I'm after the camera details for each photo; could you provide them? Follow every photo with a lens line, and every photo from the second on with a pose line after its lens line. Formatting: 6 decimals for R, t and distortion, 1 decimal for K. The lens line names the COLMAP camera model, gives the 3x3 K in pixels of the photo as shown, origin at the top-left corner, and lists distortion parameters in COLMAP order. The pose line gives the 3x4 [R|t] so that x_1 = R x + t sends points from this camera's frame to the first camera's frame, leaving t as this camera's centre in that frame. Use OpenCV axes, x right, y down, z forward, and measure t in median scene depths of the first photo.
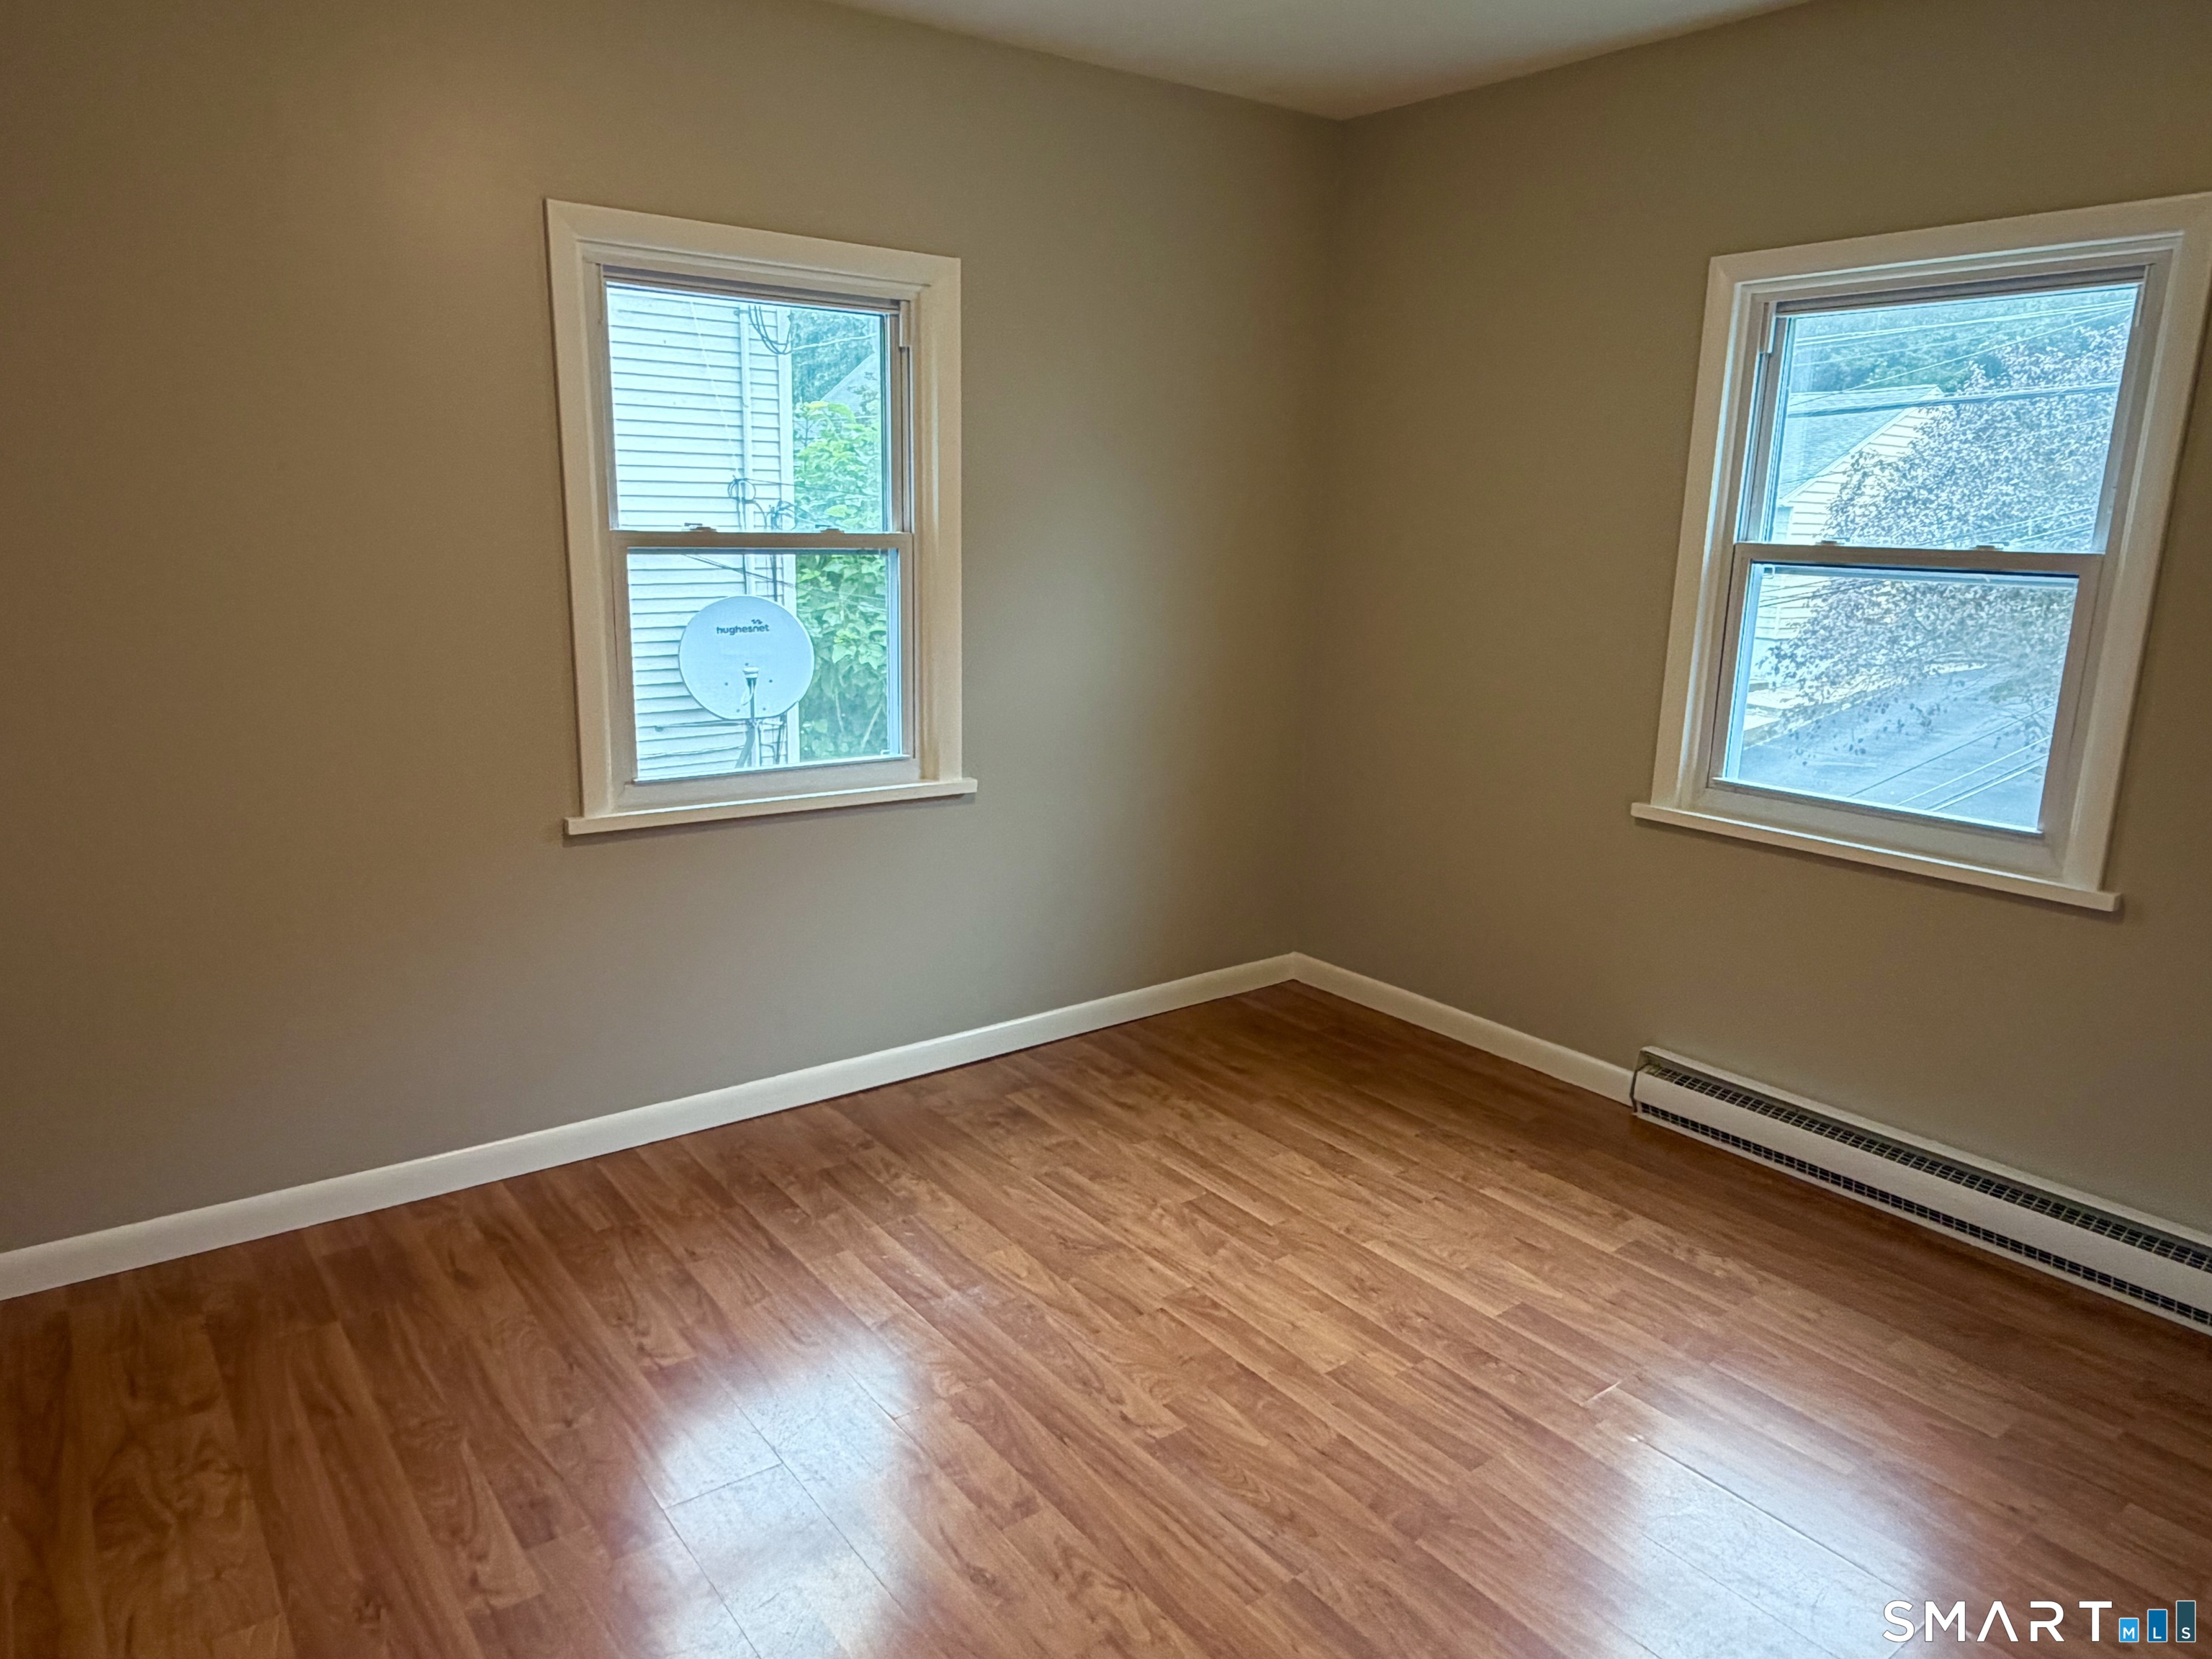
lens RADIAL K [[1450.2, 0, 1086.9], [0, 1450.2, 817.1], [0, 0, 1]] dist [0.000931, 0.000027]
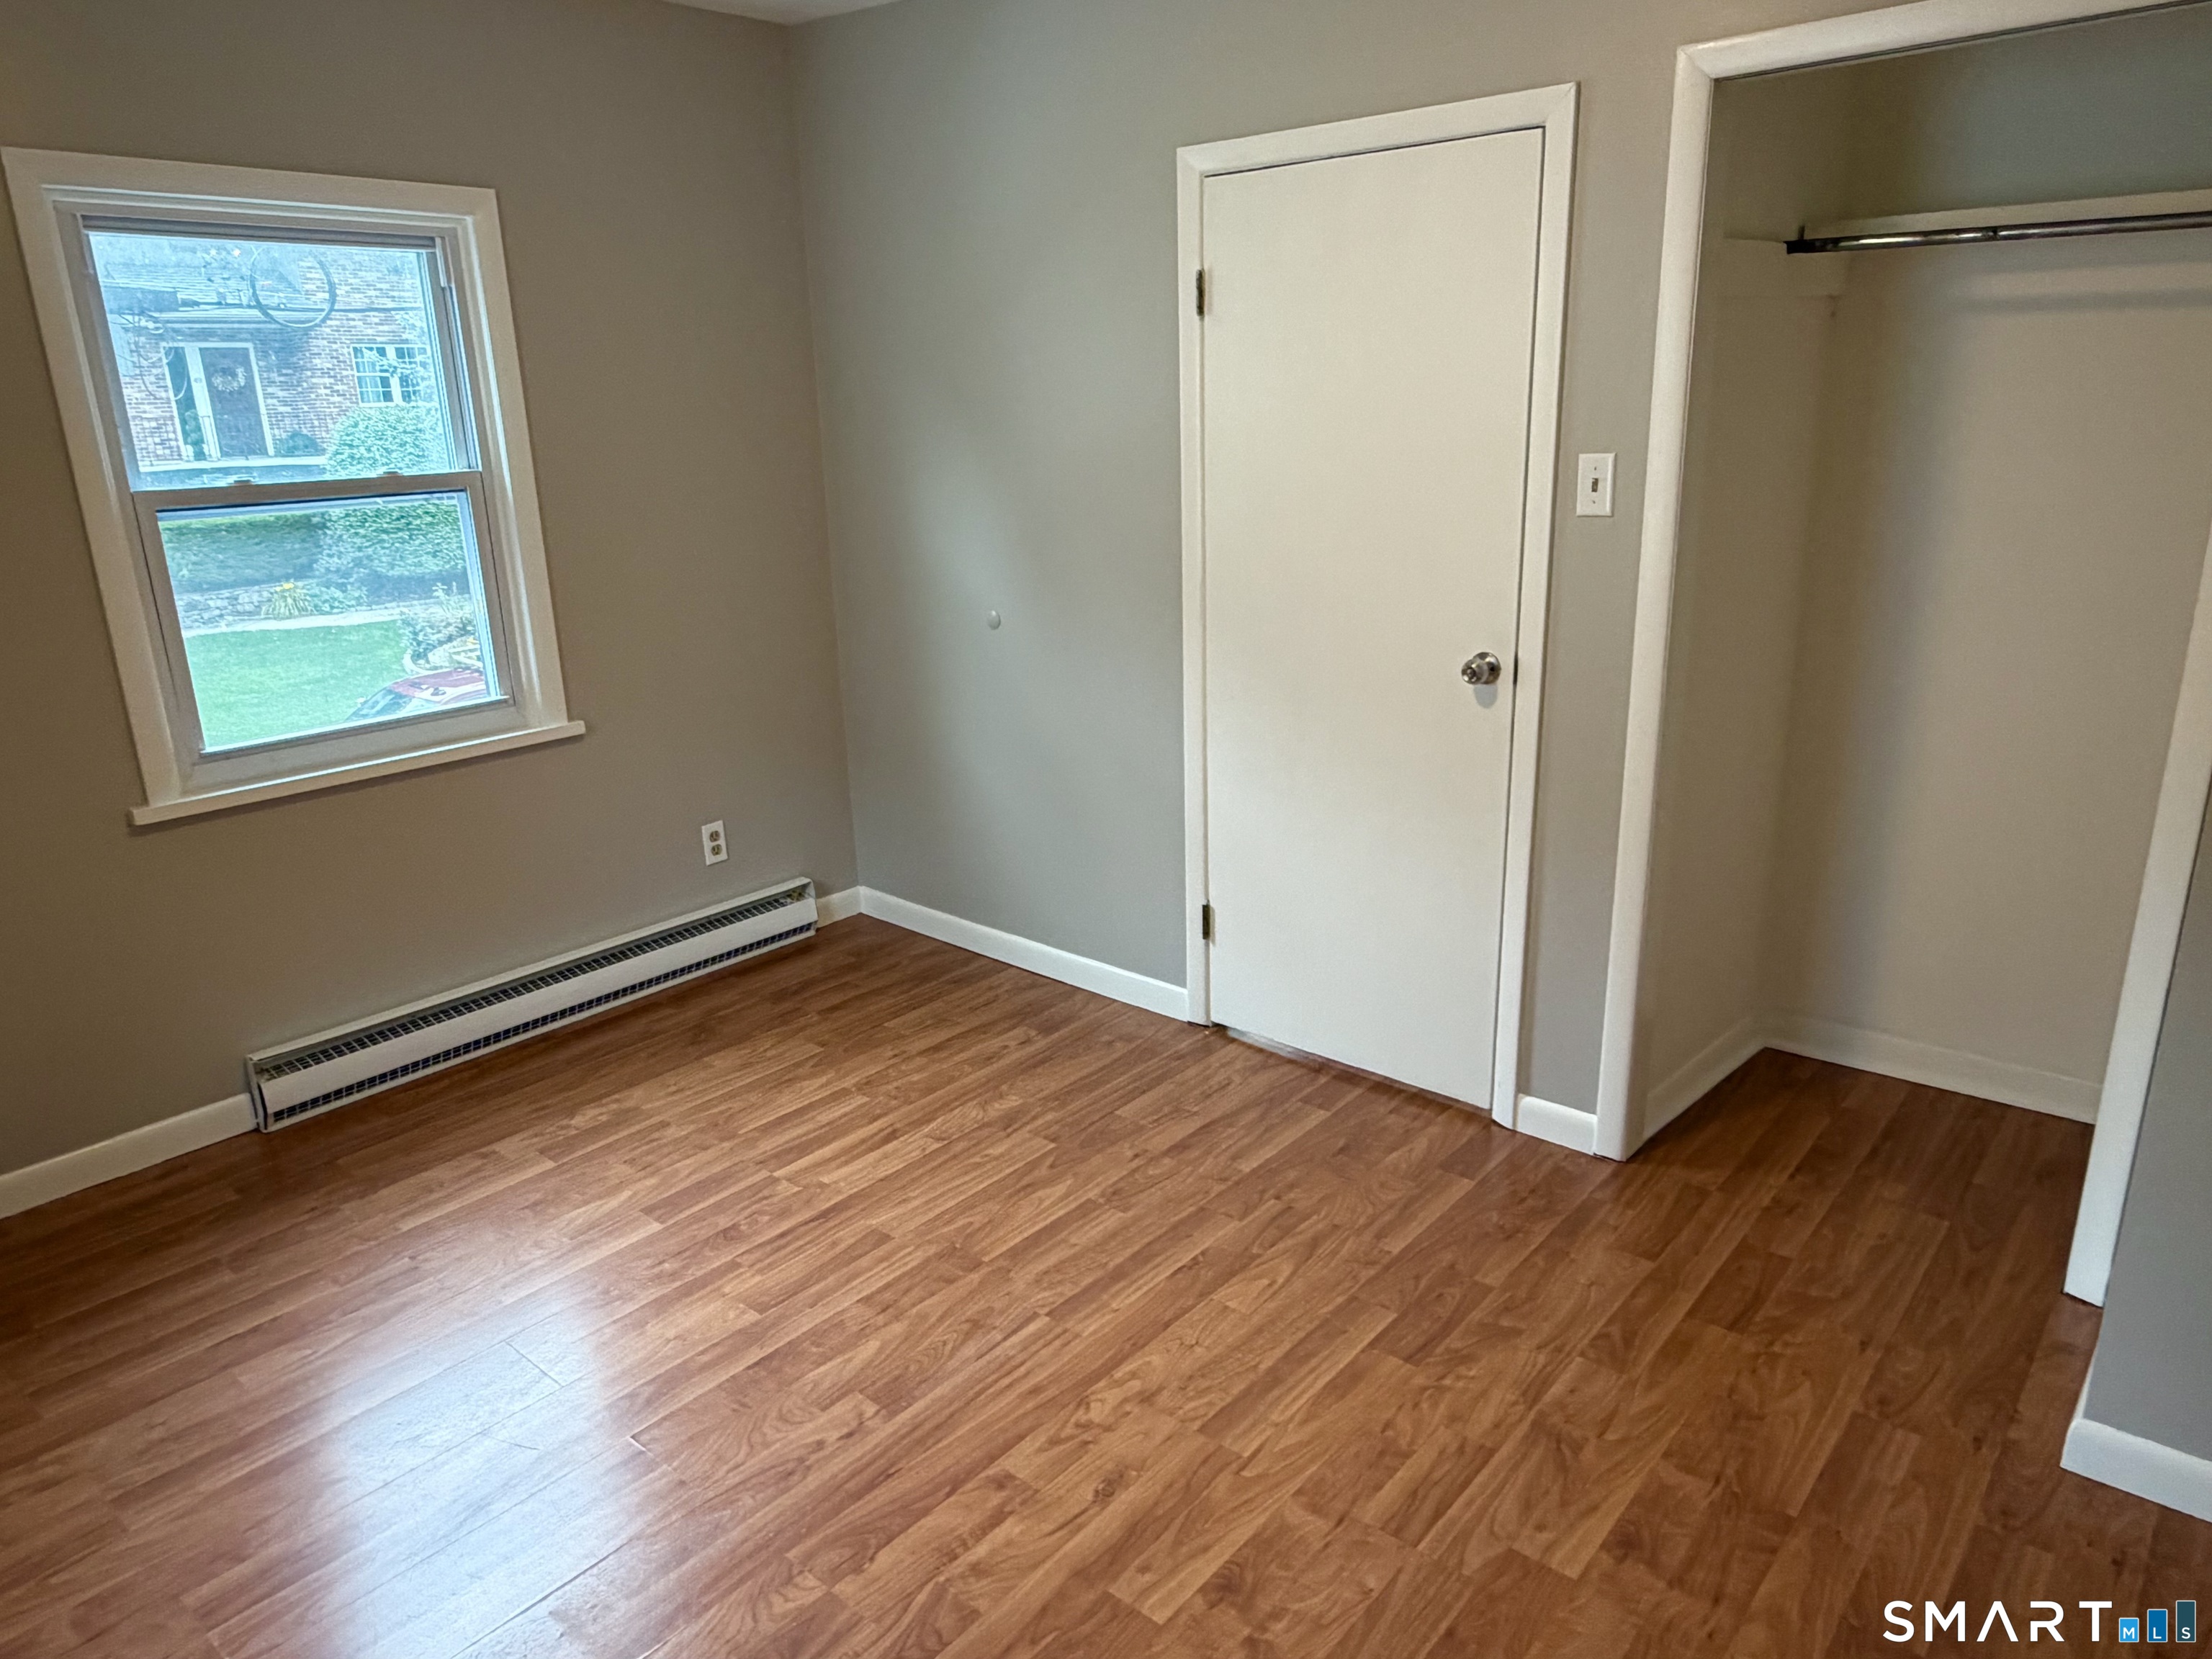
lens RADIAL K [[1450.2, 0, 1098.3], [0, 1450.2, 823.2], [0, 0, 1]] dist [0.000931, 0.000027]
pose [[-0.220174, -0.288471, 0.931830, -0.669470], [0.229052, 0.913274, 0.336847, -0.199974], [-0.948187, 0.287602, -0.135005, 0.740493]]
